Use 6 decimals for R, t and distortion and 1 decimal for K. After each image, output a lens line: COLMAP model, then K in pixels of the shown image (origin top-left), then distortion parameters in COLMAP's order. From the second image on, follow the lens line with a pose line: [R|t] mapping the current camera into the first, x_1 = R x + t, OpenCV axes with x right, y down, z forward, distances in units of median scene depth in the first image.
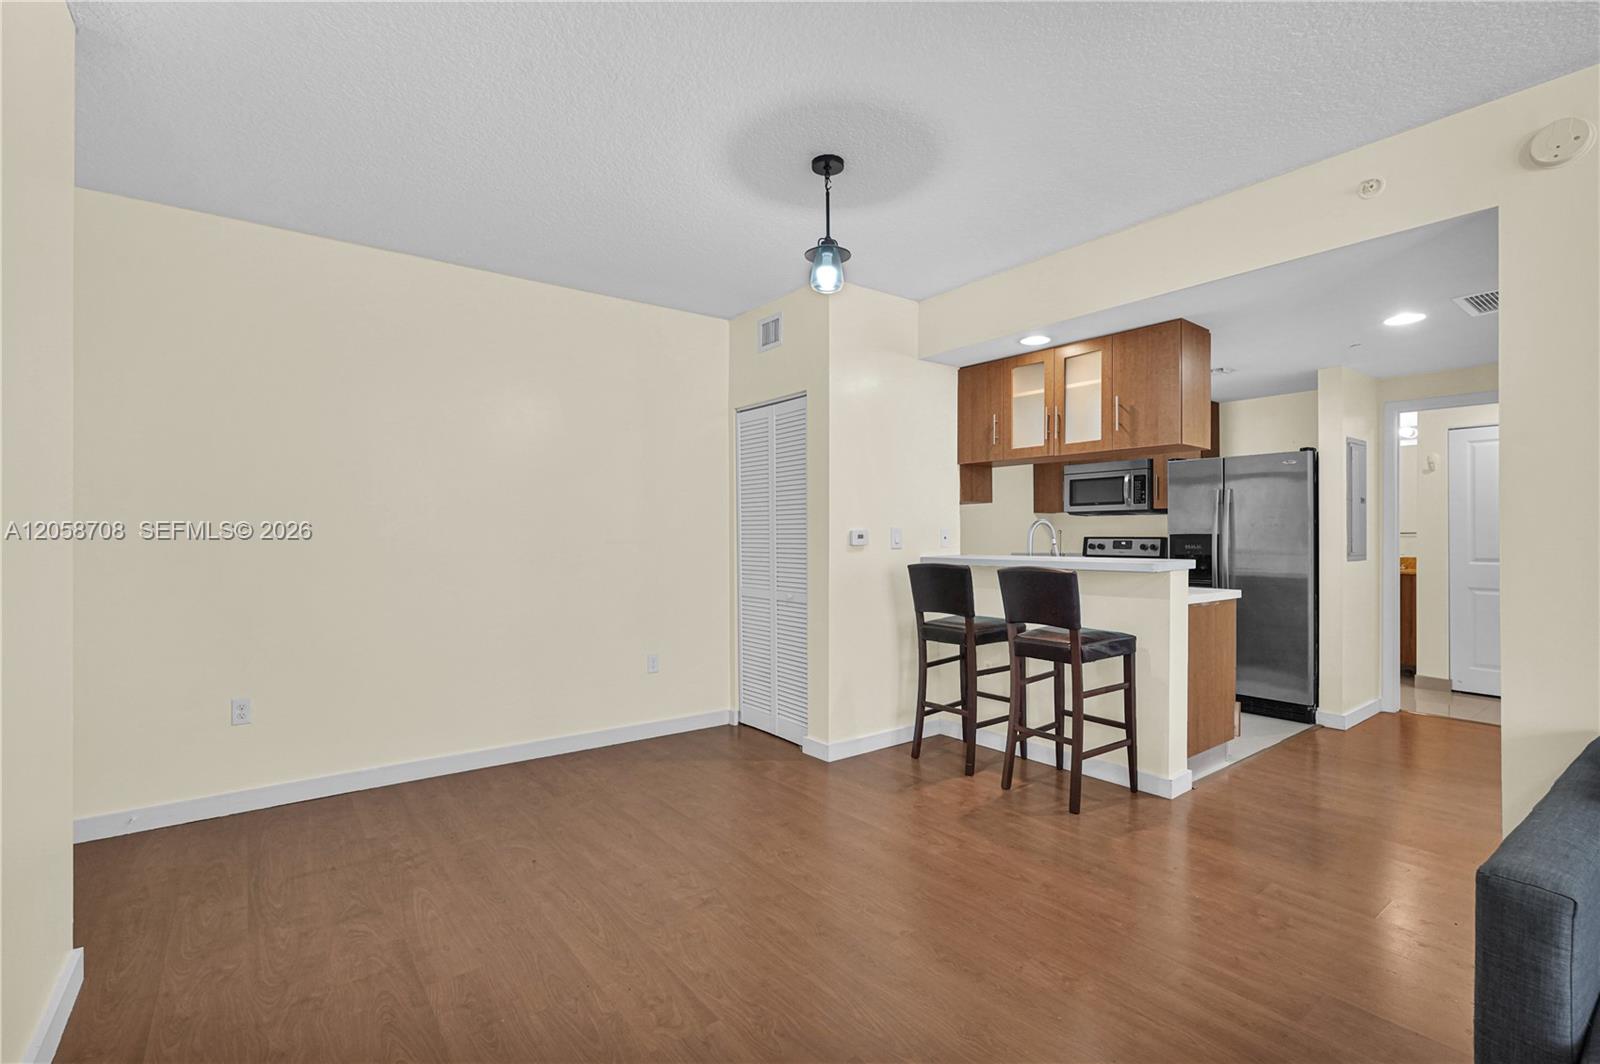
lens RADIAL K [[722.0, 0, 802.6], [0, 722.0, 532.9], [0, 0, 1]] dist [-0.016856, 0.007942]
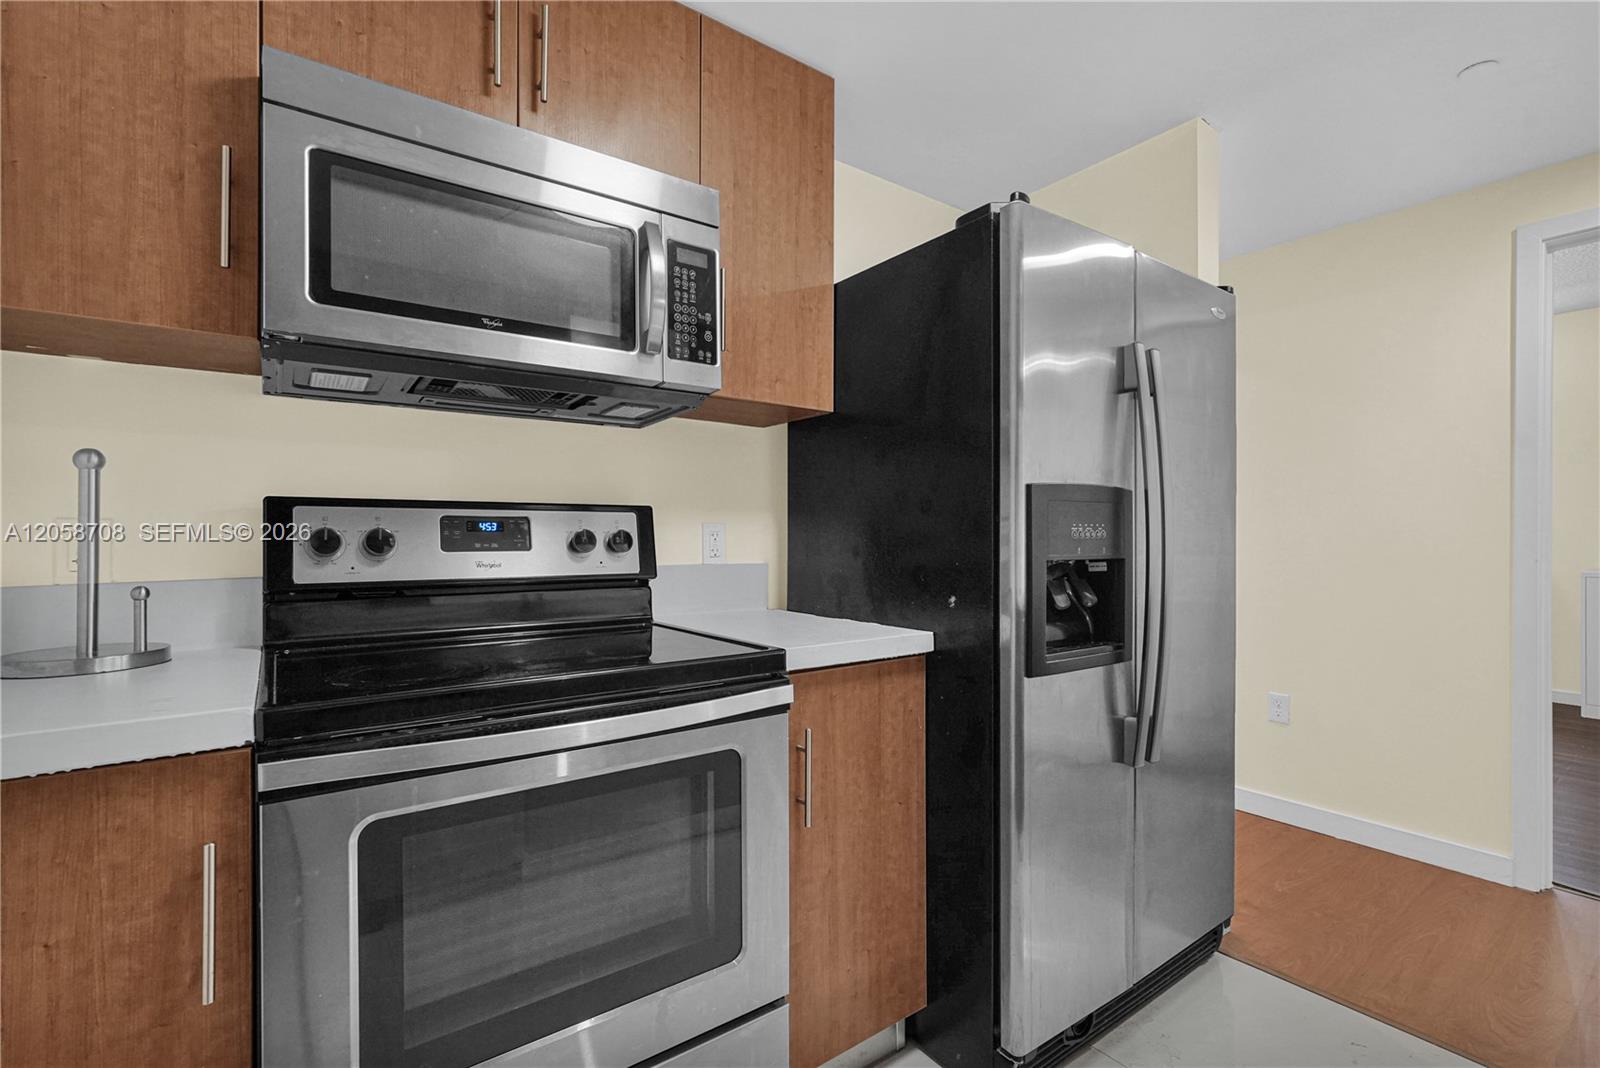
lens RADIAL K [[722.0, 0, 800.6], [0, 722.0, 535.2], [0, 0, 1]] dist [-0.016856, 0.007942]
pose [[0.011783, 0.004467, 0.999921, 0.322535], [0.001353, 0.999989, -0.004483, 0.028340], [-0.999930, 0.001406, 0.011777, 1.384885]]
